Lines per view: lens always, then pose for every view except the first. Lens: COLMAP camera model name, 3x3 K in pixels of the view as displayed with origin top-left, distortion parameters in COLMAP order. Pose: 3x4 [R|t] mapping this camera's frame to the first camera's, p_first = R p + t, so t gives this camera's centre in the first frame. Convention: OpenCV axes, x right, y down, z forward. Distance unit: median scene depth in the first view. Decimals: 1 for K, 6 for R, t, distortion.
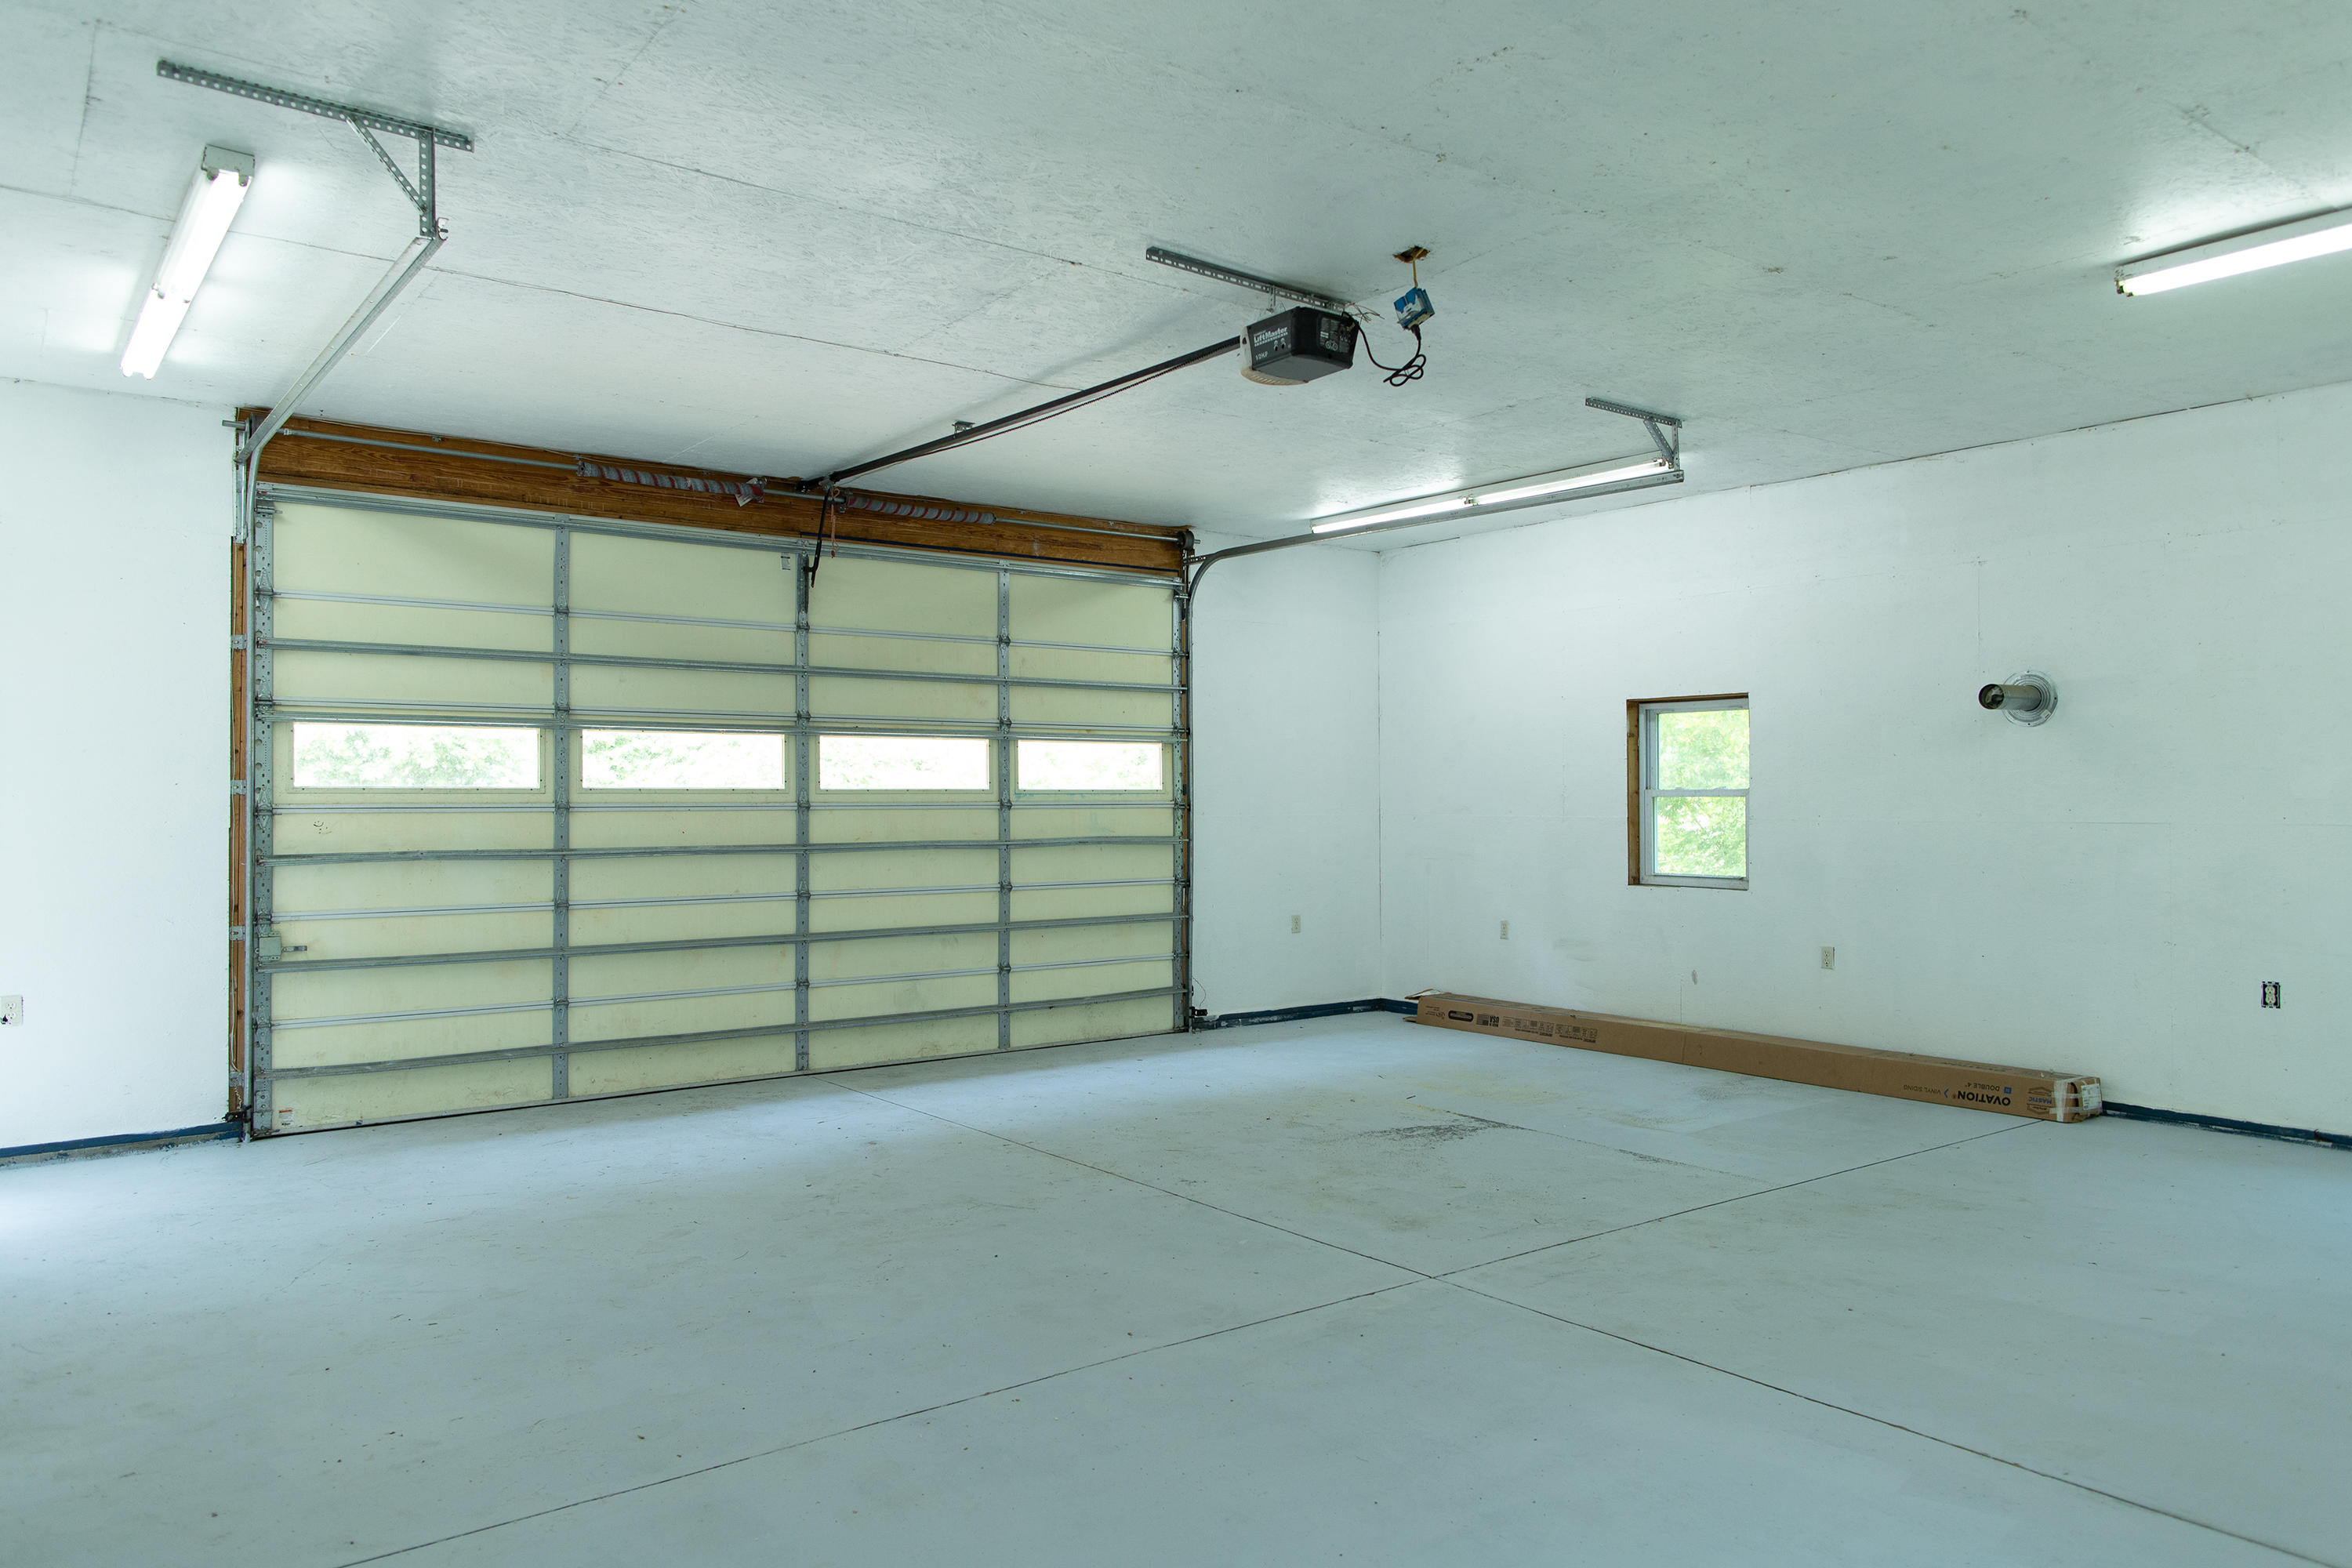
lens RADIAL K [[1584.3, 0, 1176.0], [0, 1584.3, 784.0], [0, 0, 1]] dist [0.010338, 0.000827]
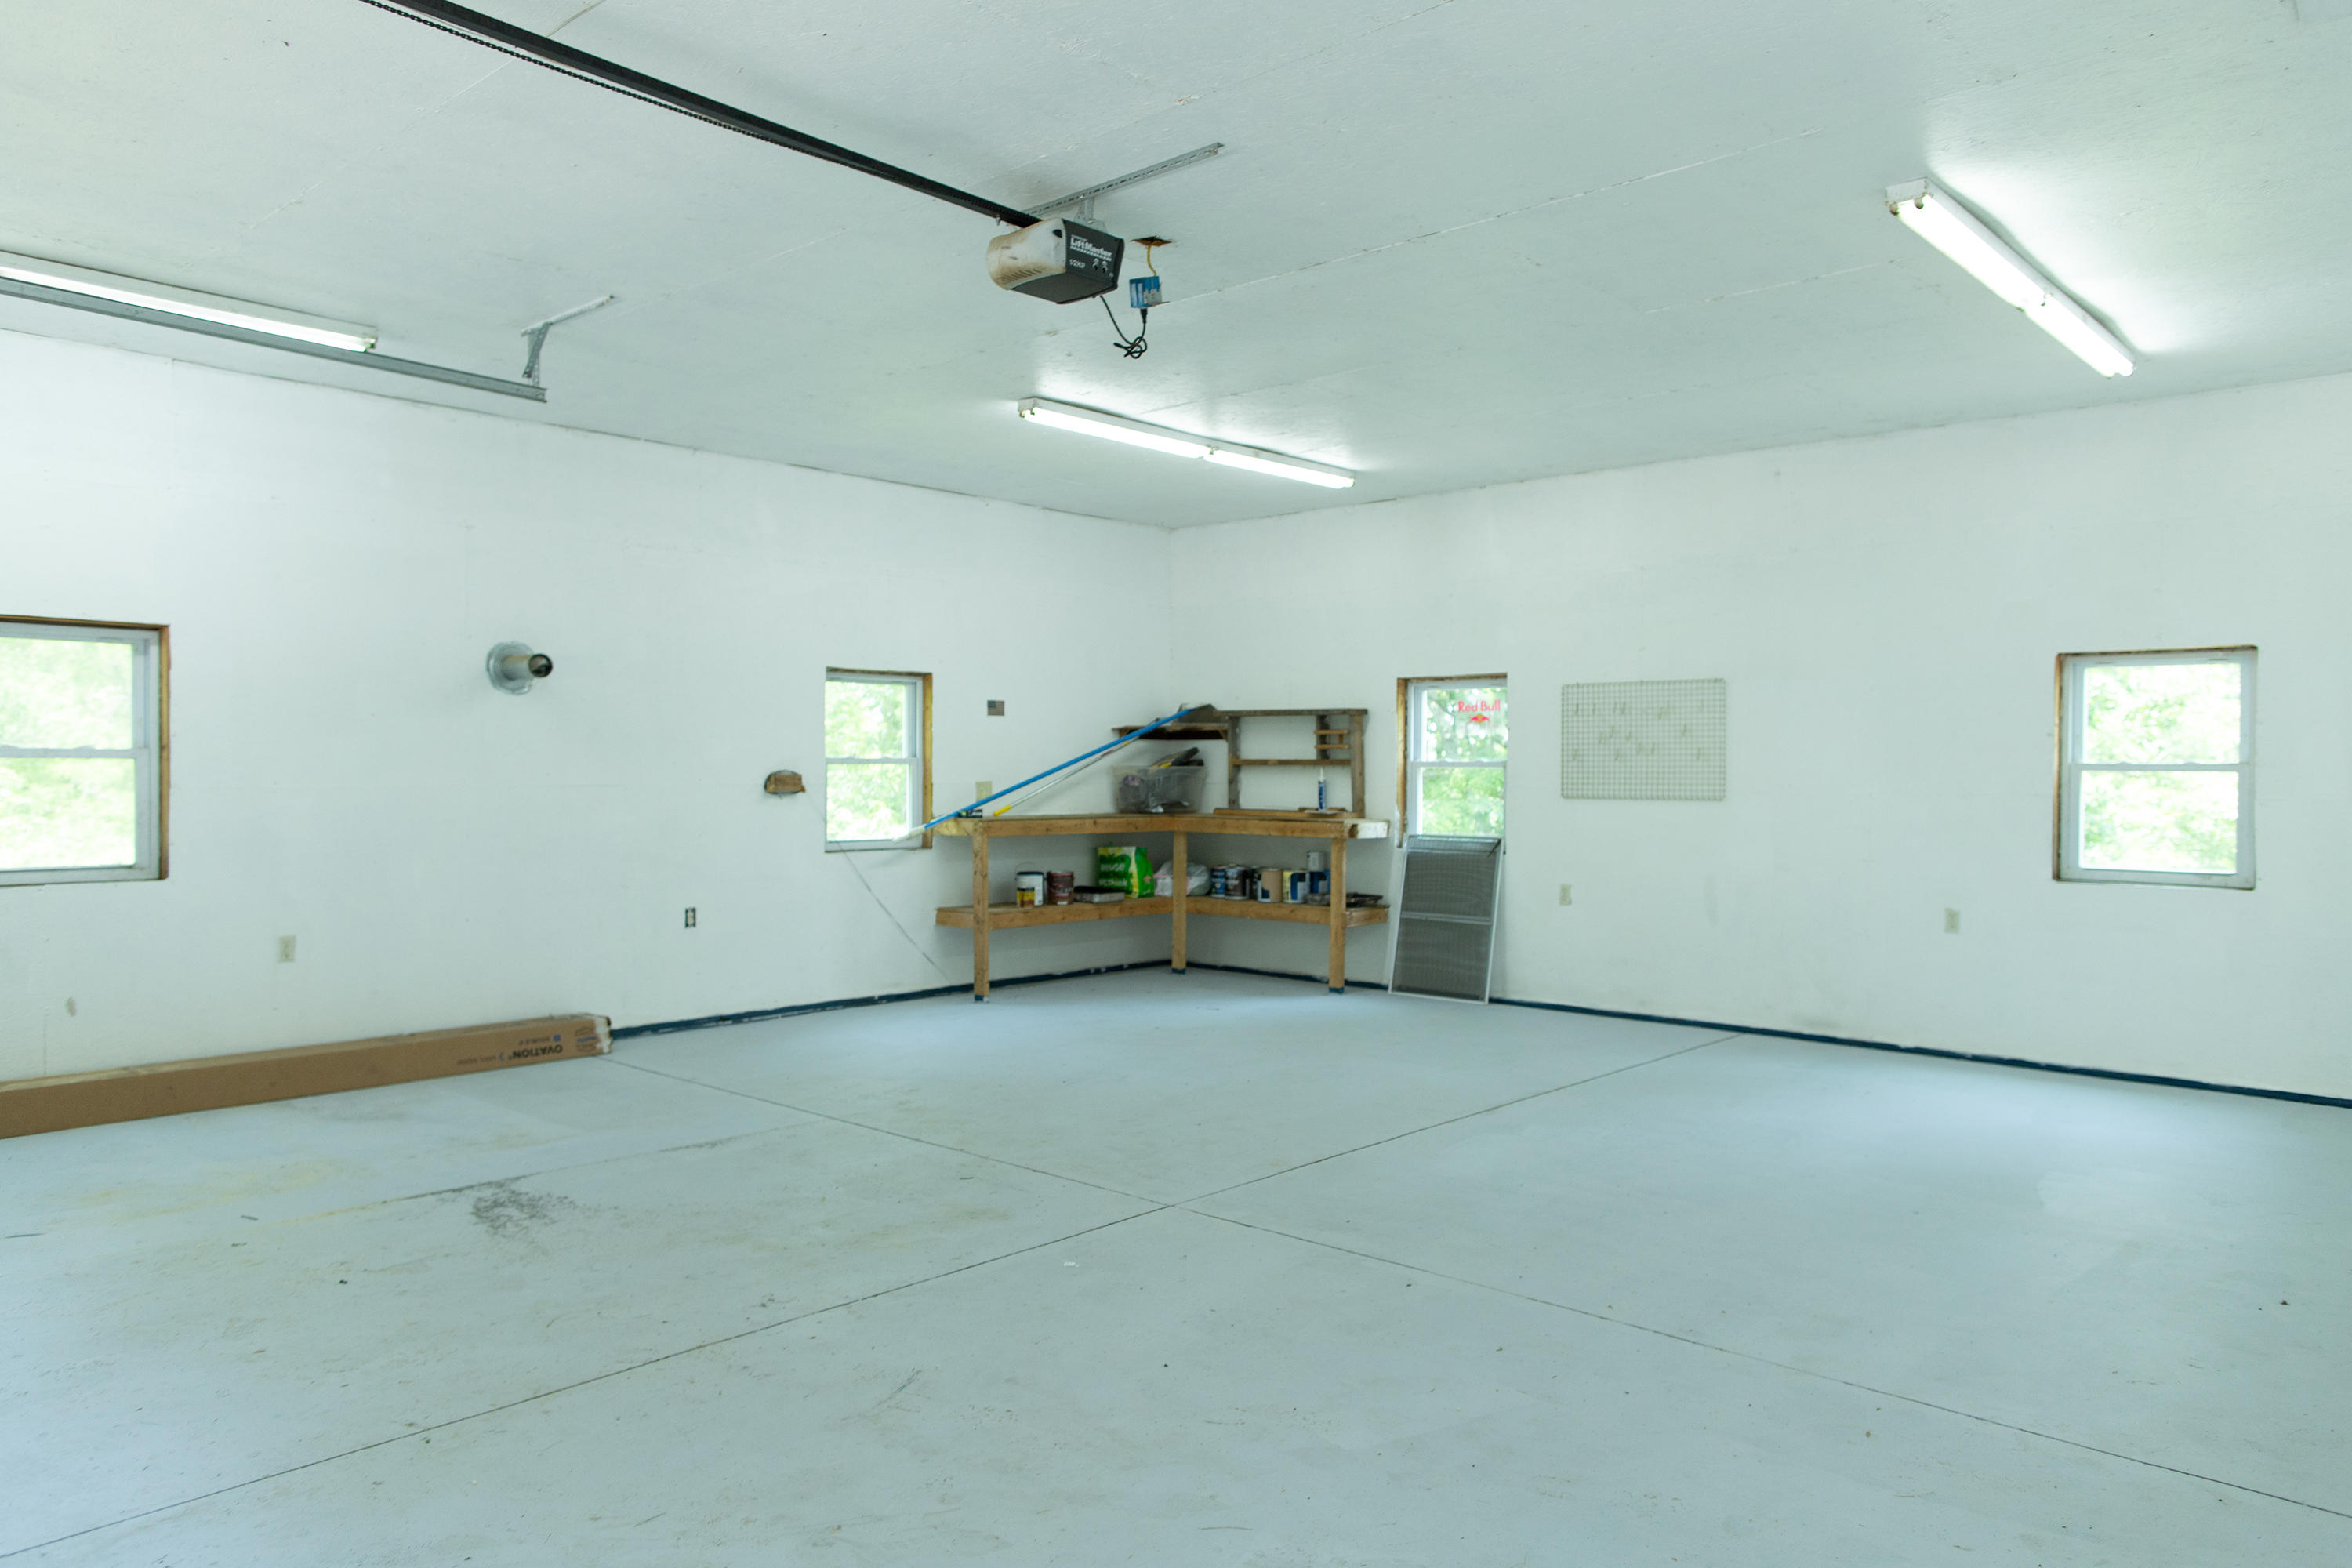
lens RADIAL K [[1584.3, 0, 1176.0], [0, 1584.3, 784.0], [0, 0, 1]] dist [0.010338, 0.000827]
pose [[-0.180280, -0.008820, 0.983576, -0.631866], [-0.013276, 0.999891, 0.006532, 0.010992], [-0.983526, -0.011880, -0.180377, 0.837317]]
